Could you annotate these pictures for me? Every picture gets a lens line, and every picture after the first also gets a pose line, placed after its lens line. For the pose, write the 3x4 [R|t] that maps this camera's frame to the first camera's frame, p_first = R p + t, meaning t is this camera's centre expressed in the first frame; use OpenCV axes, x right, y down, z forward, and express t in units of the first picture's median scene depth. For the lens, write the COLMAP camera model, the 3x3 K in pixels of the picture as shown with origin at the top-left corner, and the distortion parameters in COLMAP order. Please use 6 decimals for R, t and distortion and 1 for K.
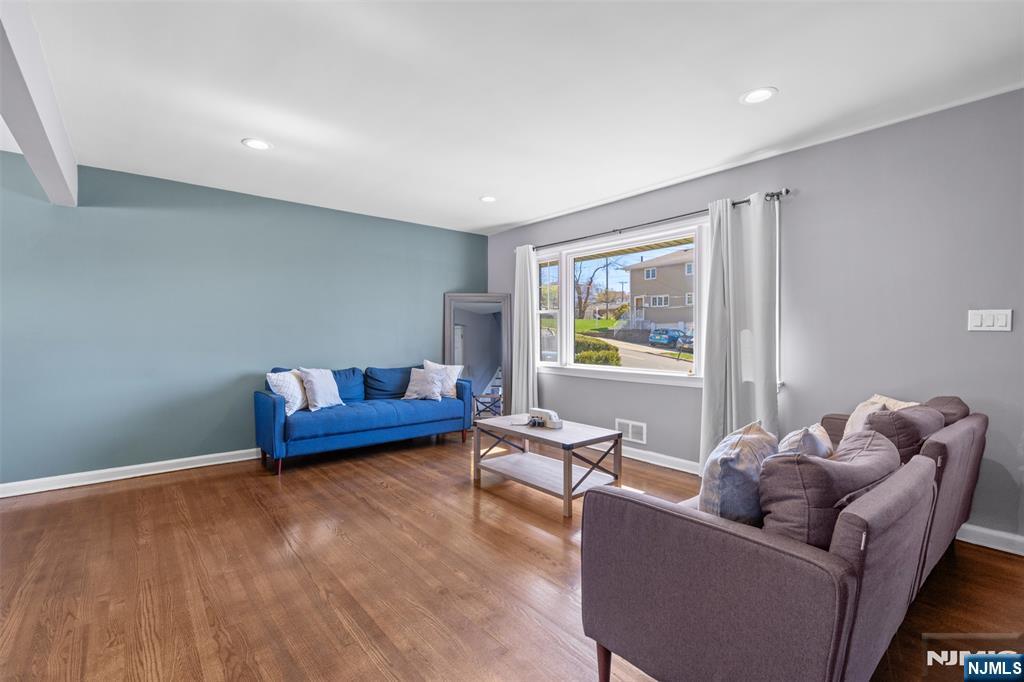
lens RADIAL K [[464.3, 0, 502.7], [0, 464.3, 335.5], [0, 0, 1]] dist [0.010993, -0.002170]
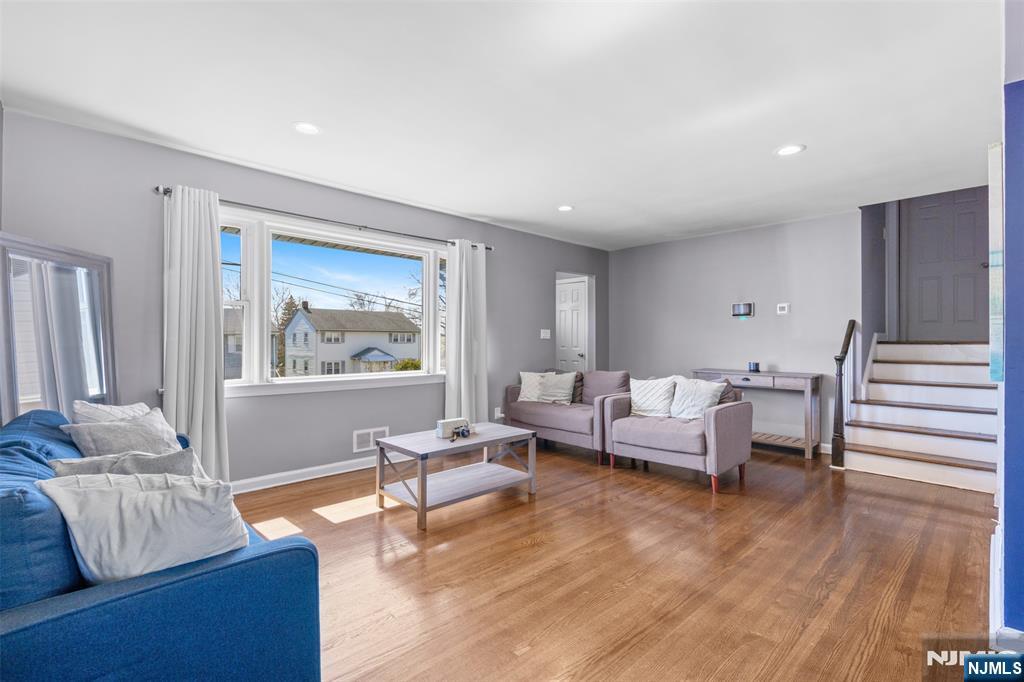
lens RADIAL K [[464.3, 0, 514.8], [0, 464.3, 336.5], [0, 0, 1]] dist [0.010993, -0.002170]
pose [[-0.085372, 0.004276, 0.996340, -1.575789], [-0.011810, 0.999916, -0.005304, -0.009655], [-0.996279, -0.012219, -0.085314, 1.723099]]
